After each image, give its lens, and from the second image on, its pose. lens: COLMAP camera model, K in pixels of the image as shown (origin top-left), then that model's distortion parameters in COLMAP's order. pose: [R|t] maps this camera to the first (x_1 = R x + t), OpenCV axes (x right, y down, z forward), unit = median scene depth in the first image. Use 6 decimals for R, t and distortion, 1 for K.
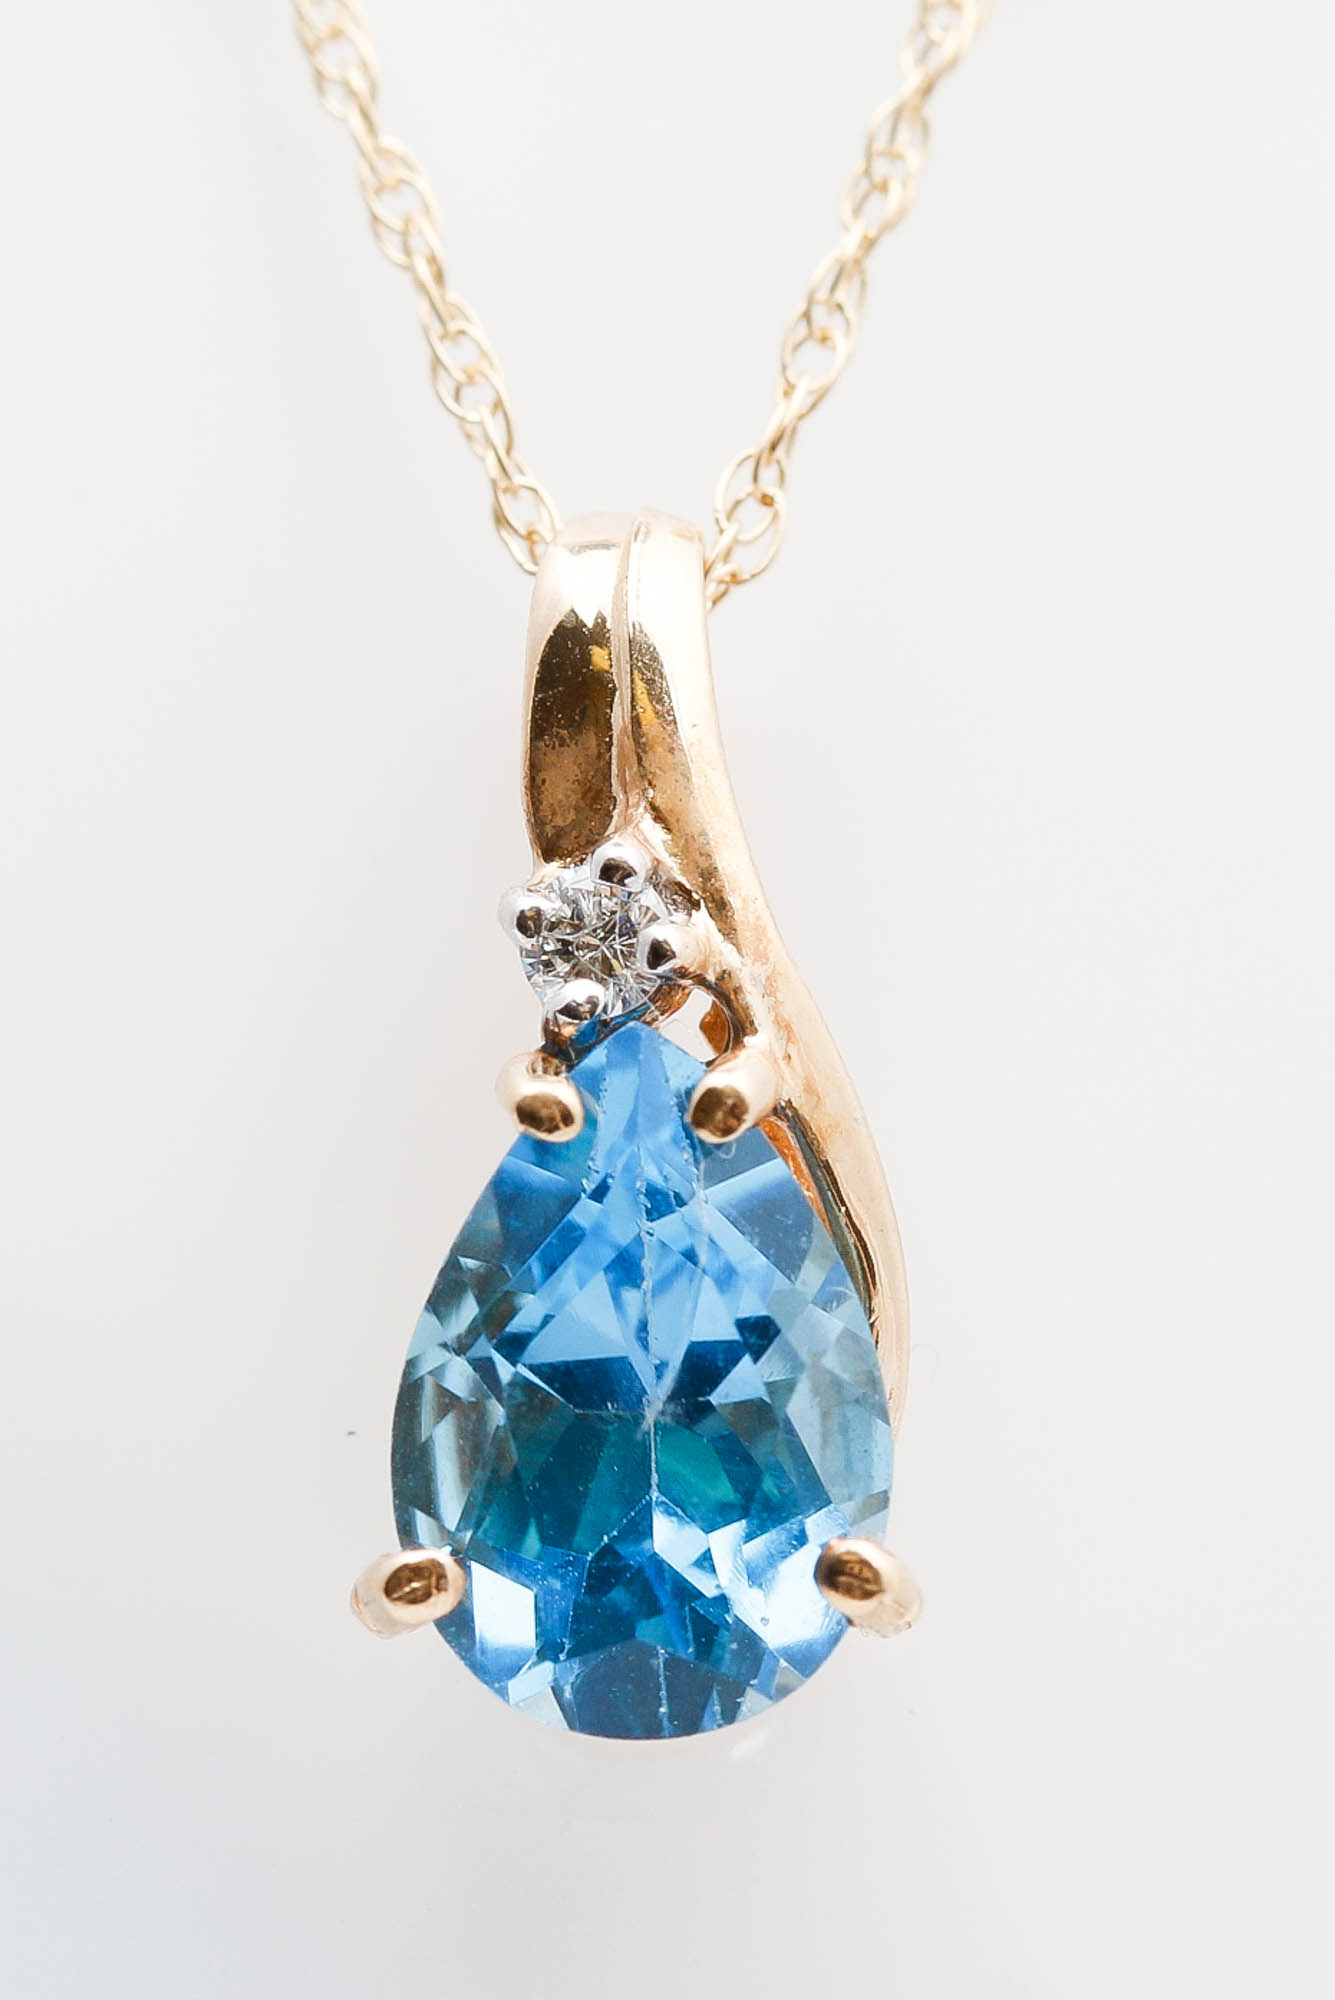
lens RADIAL K [[9158.3, 0, 670.3], [0, 9158.3, 1001.0], [0, 0, 1]] dist [-0.031204, 0.000000]
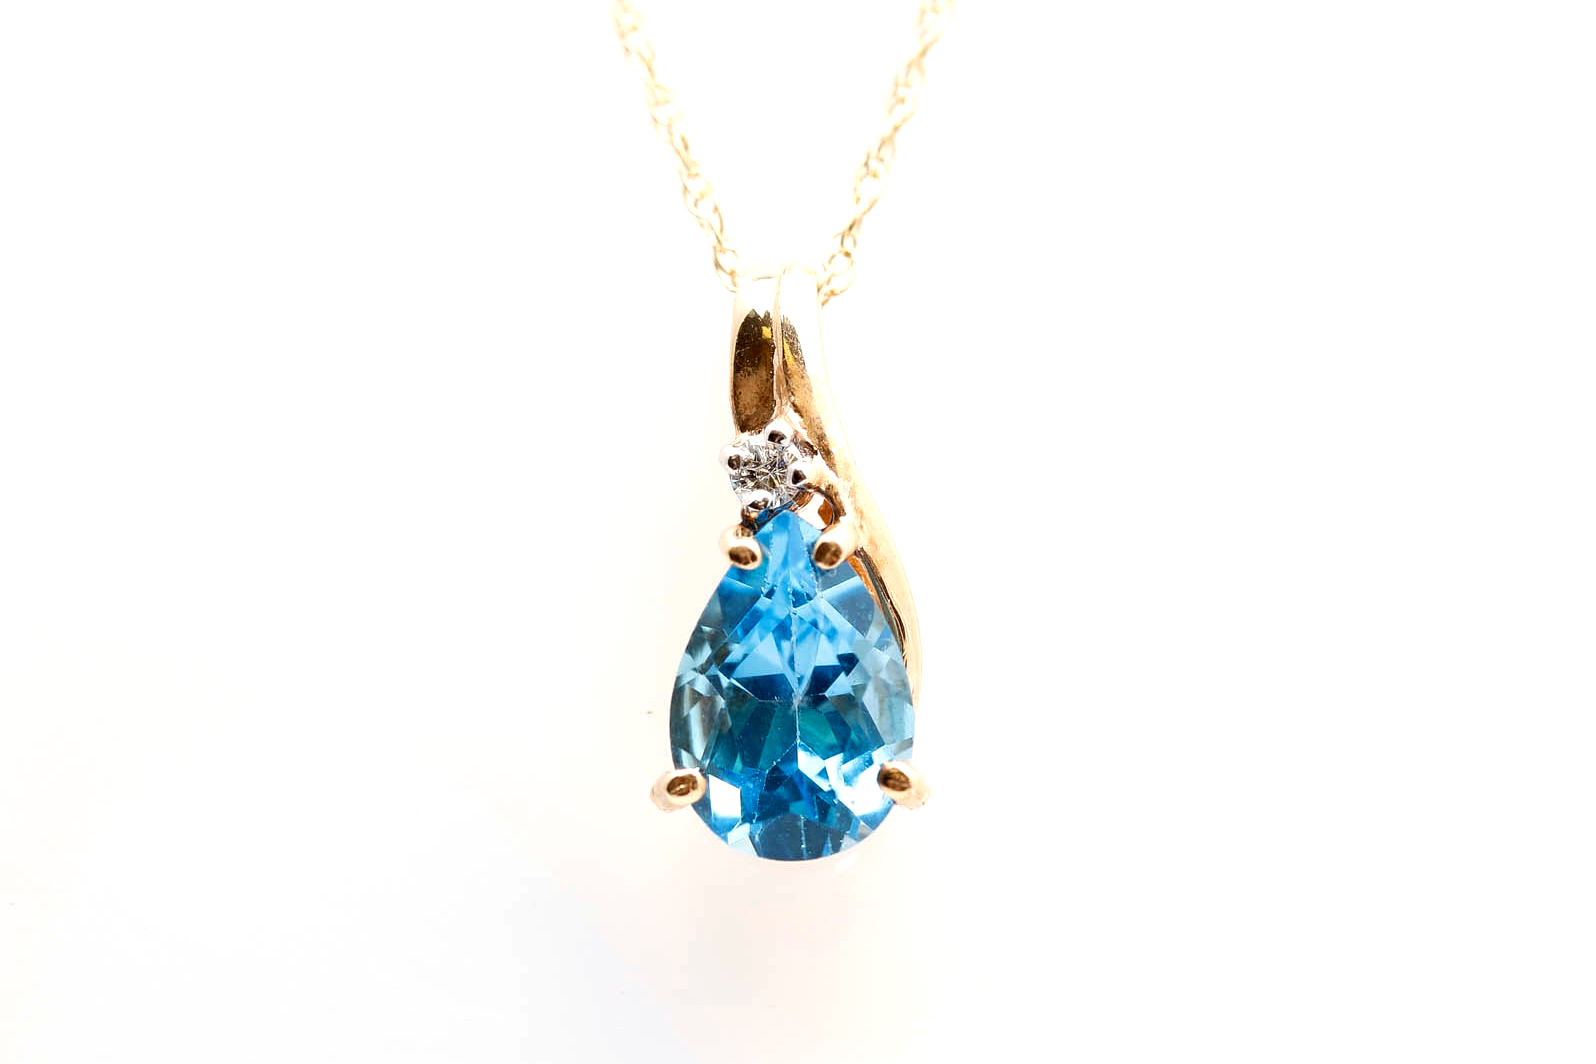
lens RADIAL K [[7308.3, 0, 796.6], [0, 7308.3, 531.7], [0, 0, 1]] dist [-0.031204, 0.000000]
pose [[0.999858, -0.011176, -0.012599, 0.018993], [0.011246, 0.999922, 0.005429, -0.001747], [0.012537, -0.005570, 0.999906, -0.632047]]
